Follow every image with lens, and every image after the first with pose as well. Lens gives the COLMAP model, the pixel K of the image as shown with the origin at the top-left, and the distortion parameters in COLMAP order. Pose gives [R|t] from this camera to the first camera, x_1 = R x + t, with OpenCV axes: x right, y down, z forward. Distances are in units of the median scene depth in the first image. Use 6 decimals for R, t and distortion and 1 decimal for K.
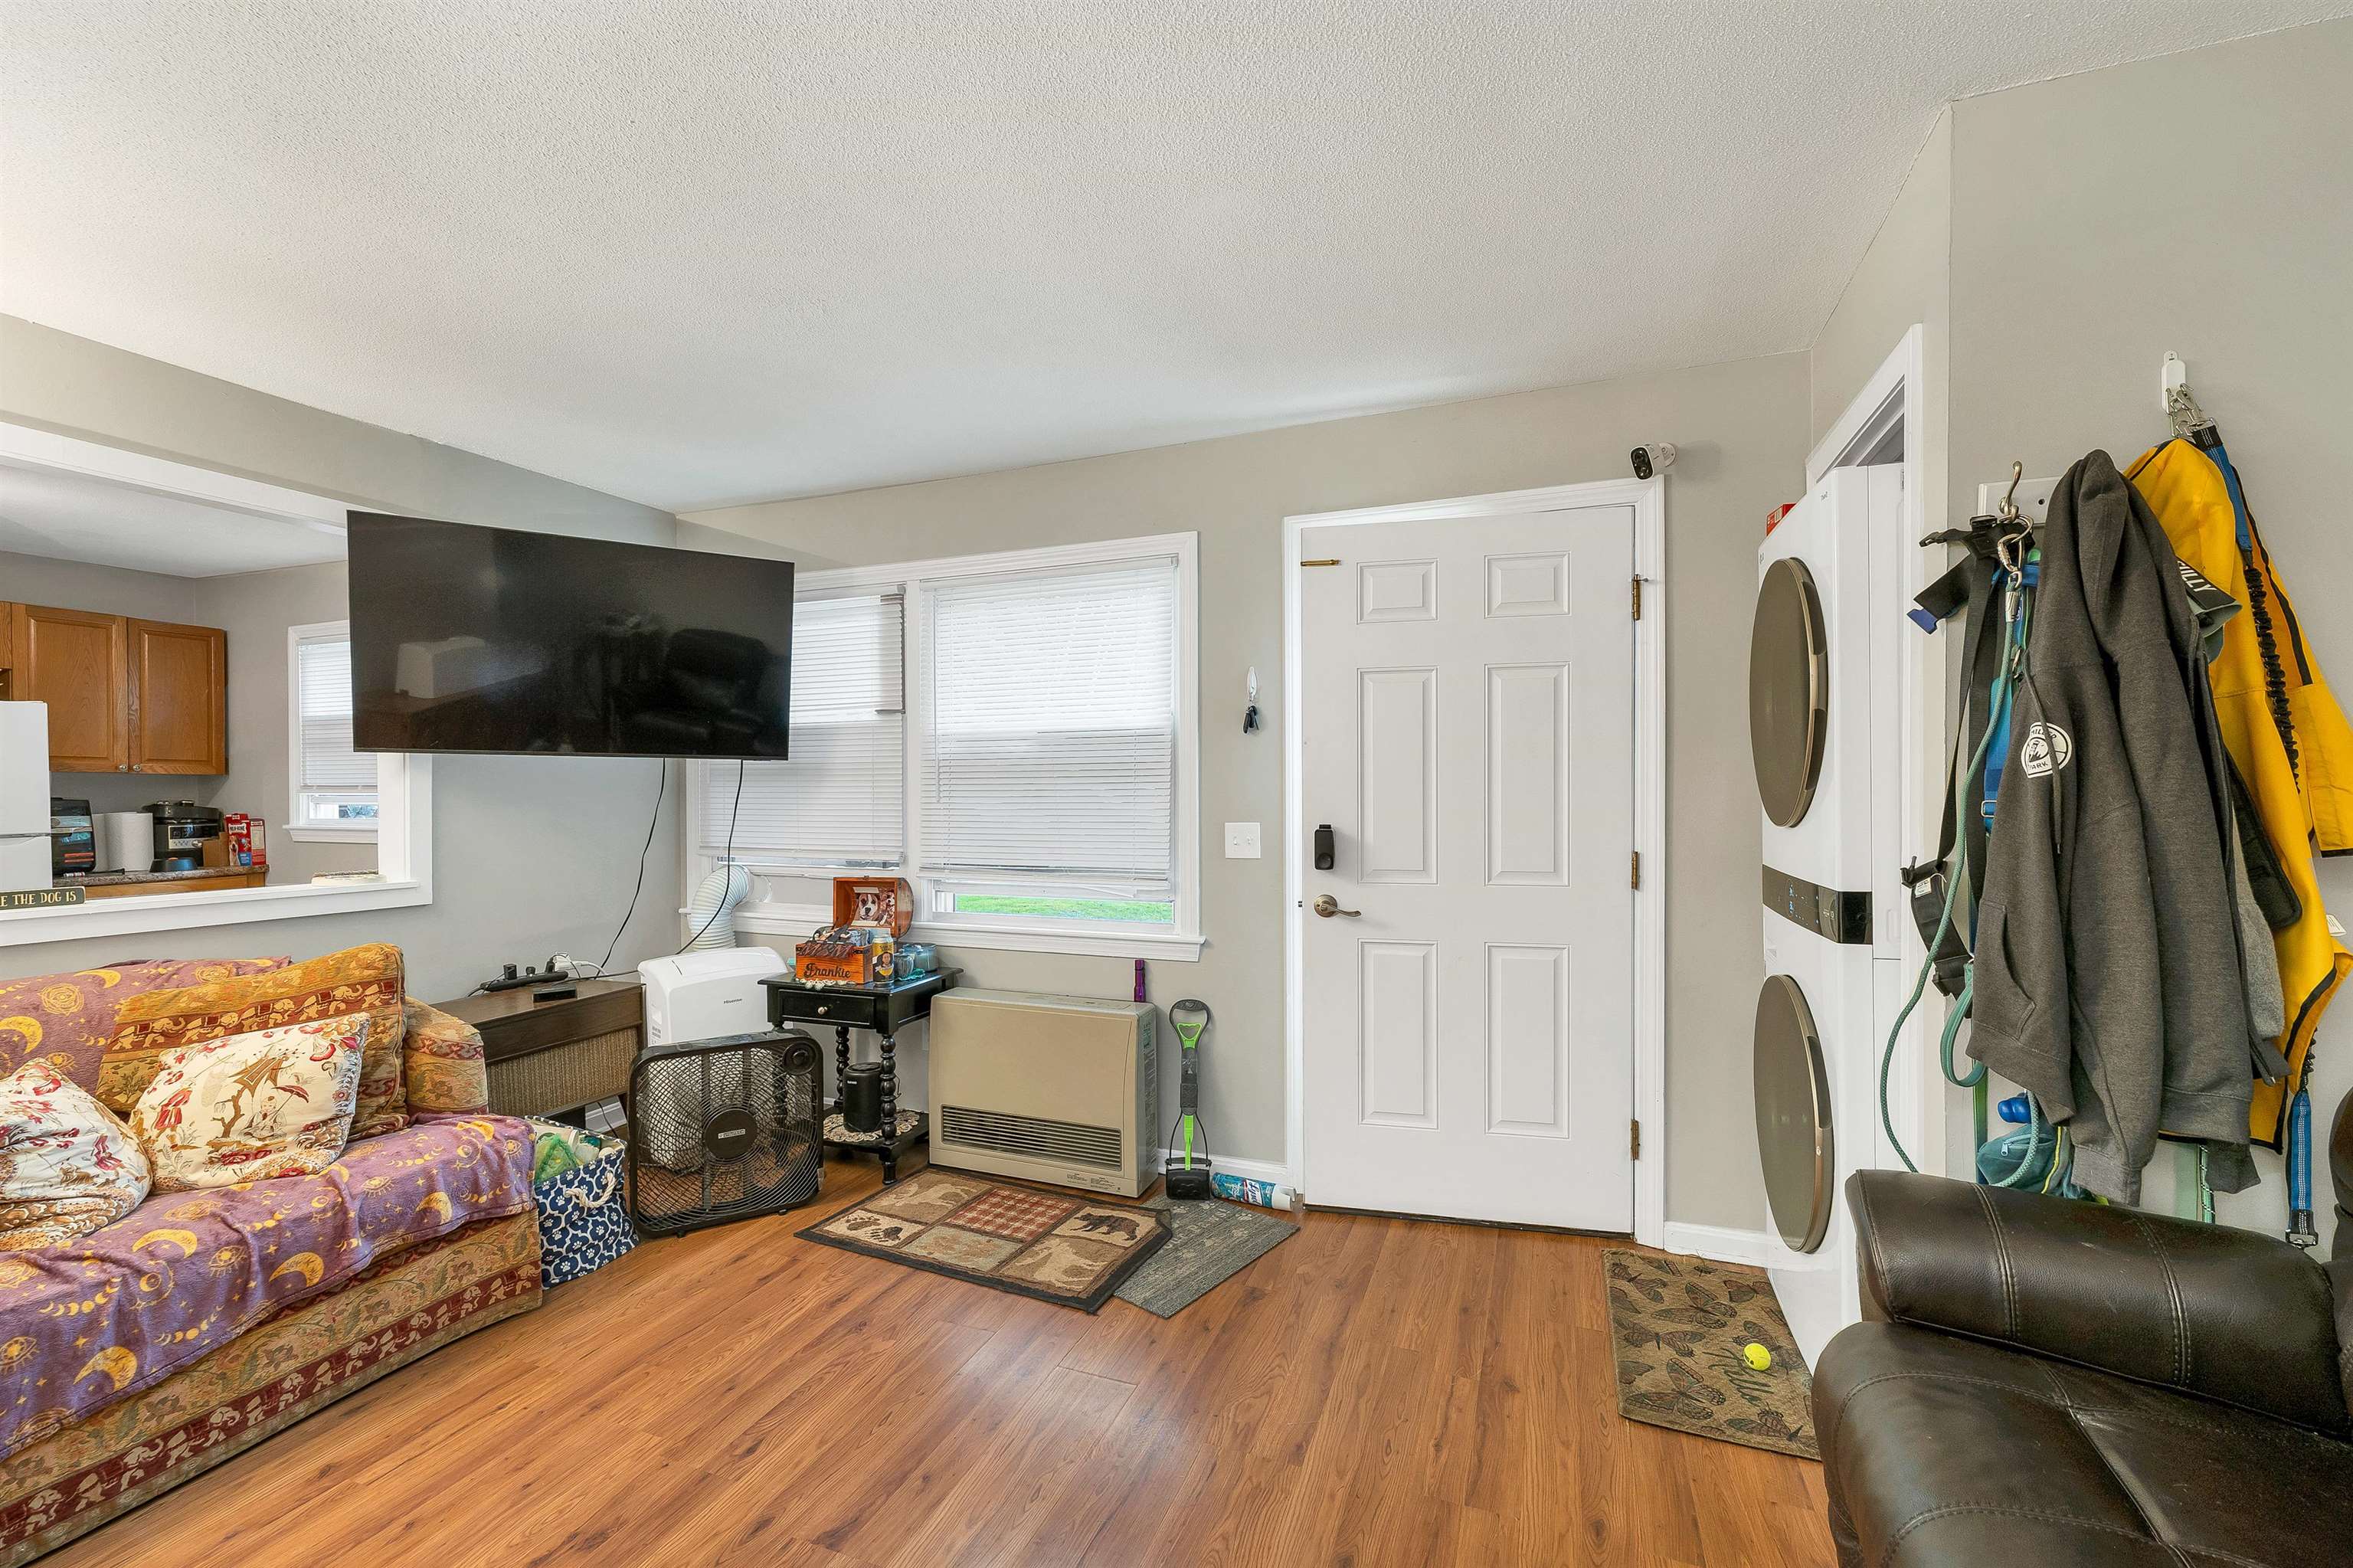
lens RADIAL K [[989.6, 0, 1163.0], [0, 989.6, 795.9], [0, 0, 1]] dist [0.004278, -0.000419]
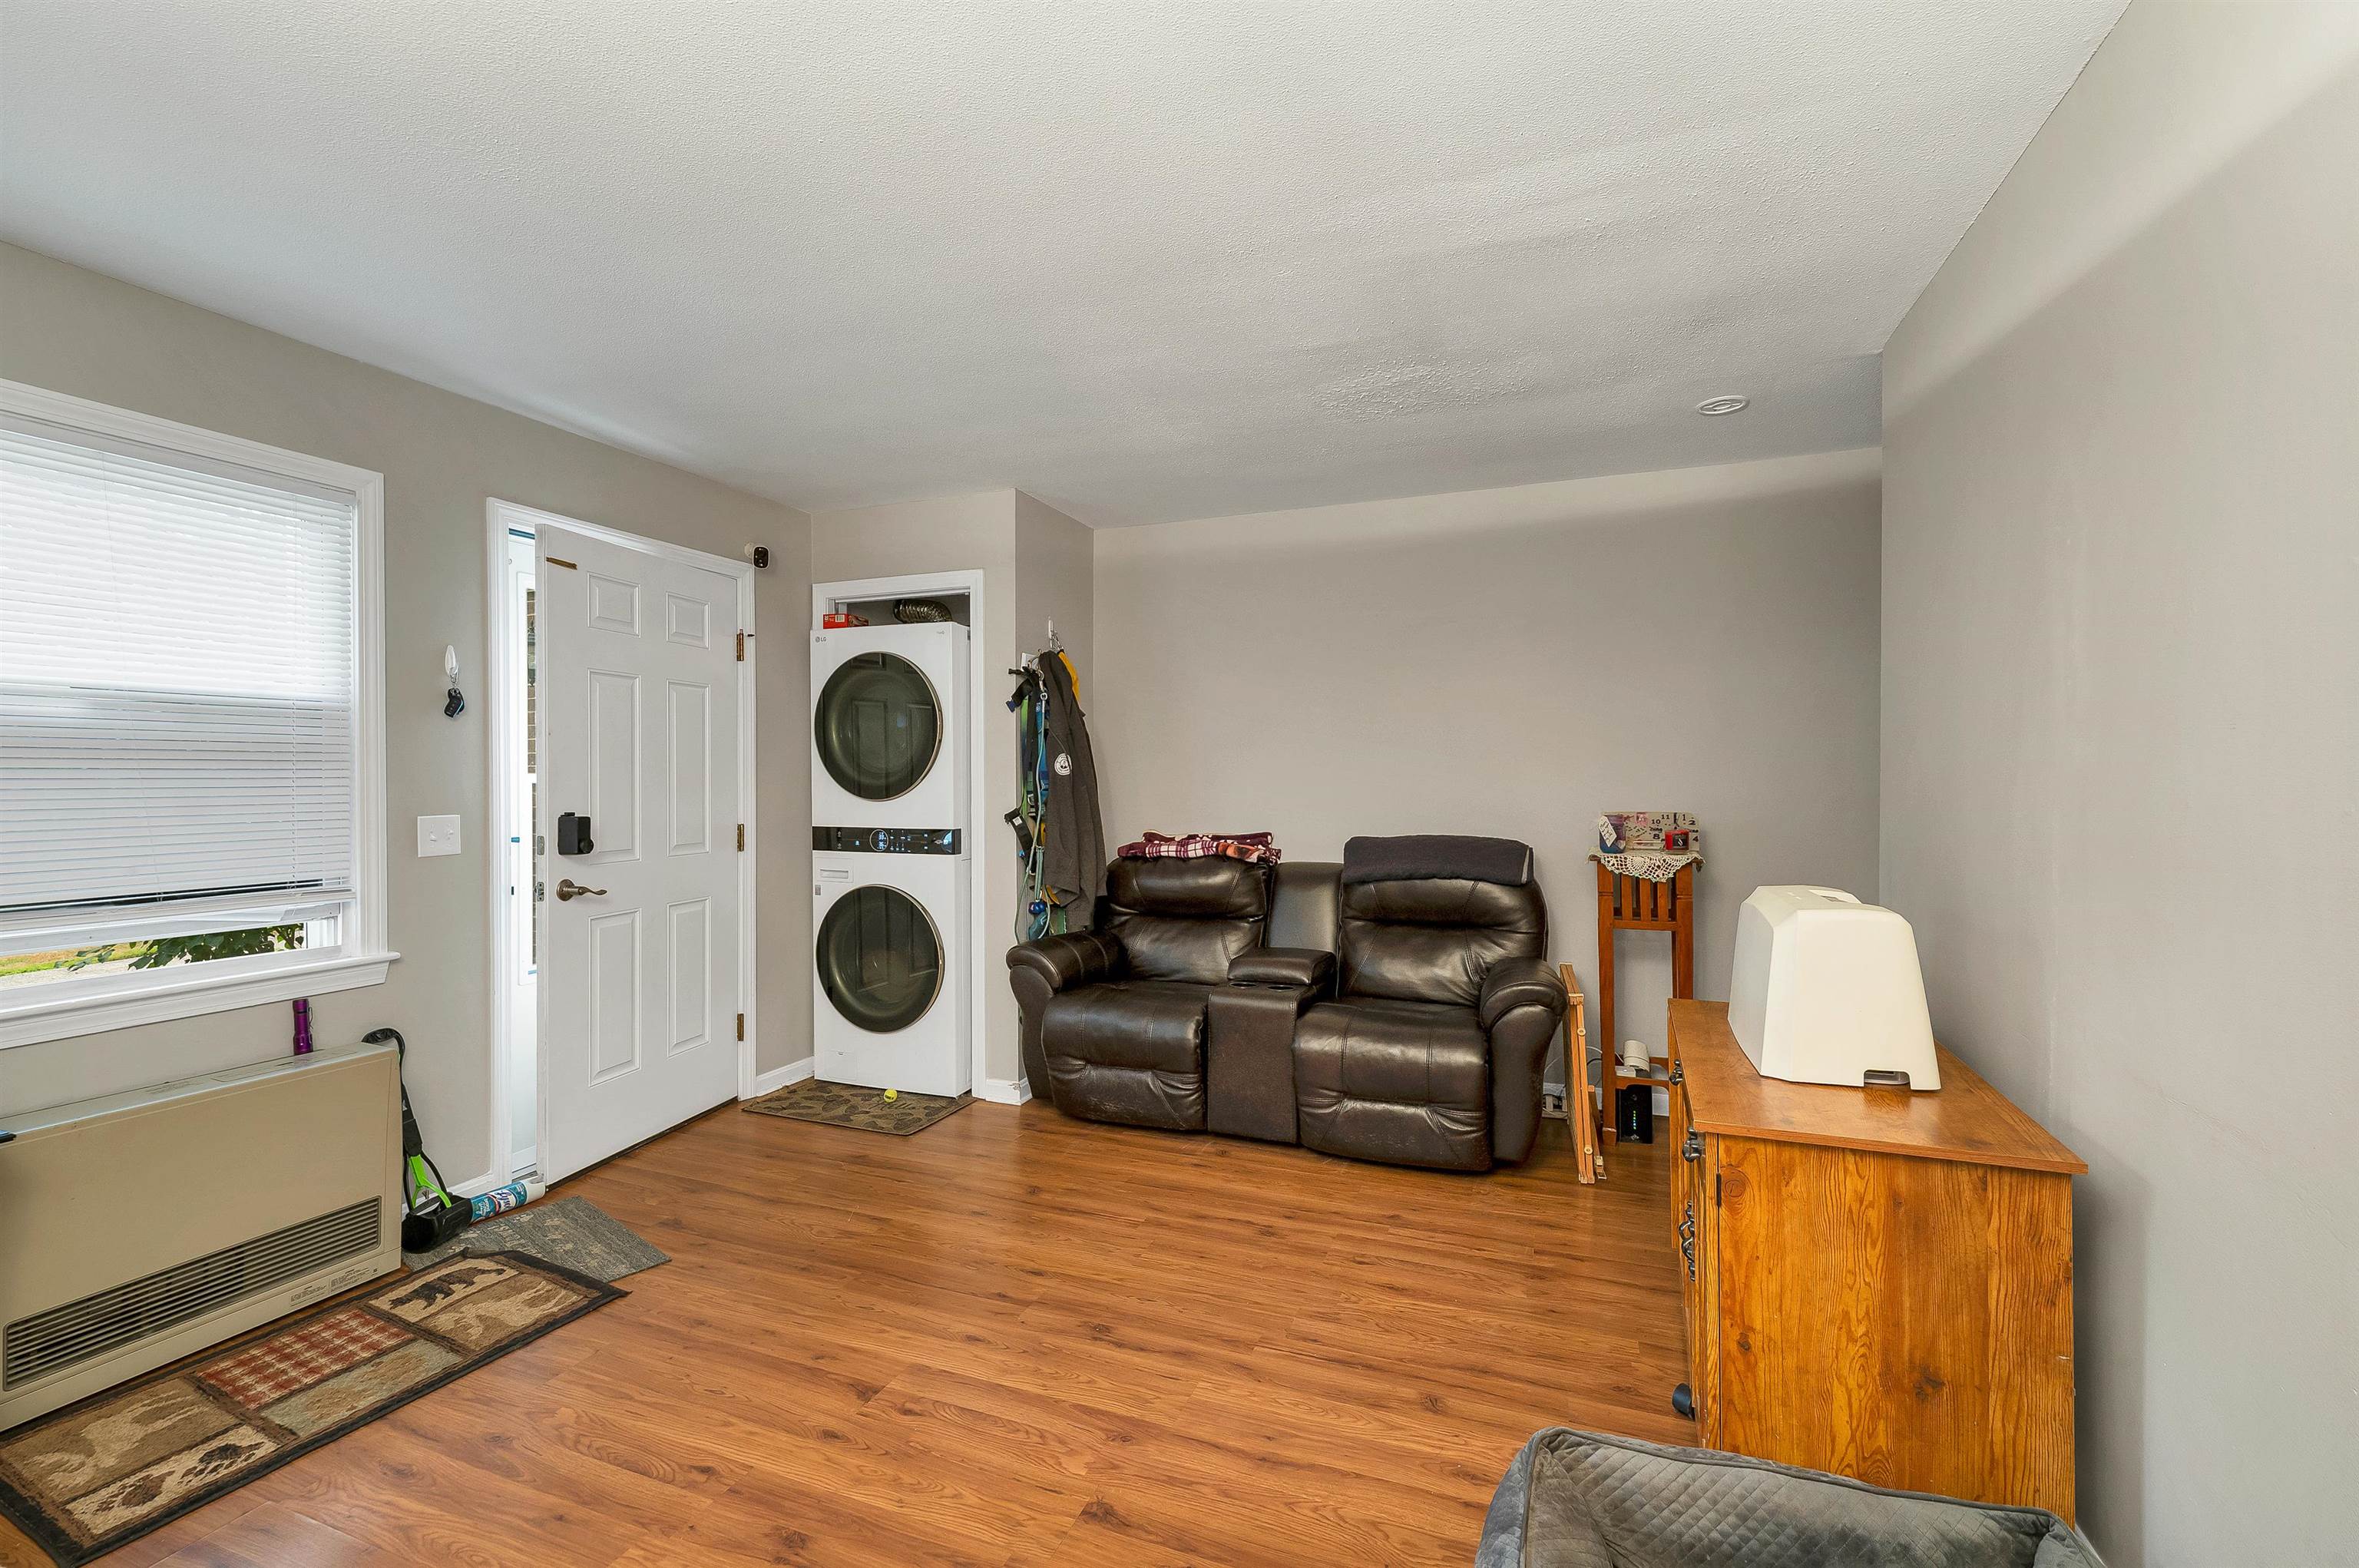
lens RADIAL K [[973.3, 0, 1178.9], [0, 973.3, 781.2], [0, 0, 1]] dist [-0.000258, -0.000173]
pose [[0.003418, 0.003971, 0.999986, -0.896658], [0.010388, 0.999938, -0.004006, 0.006708], [-0.999940, 0.010401, 0.003377, 0.358225]]
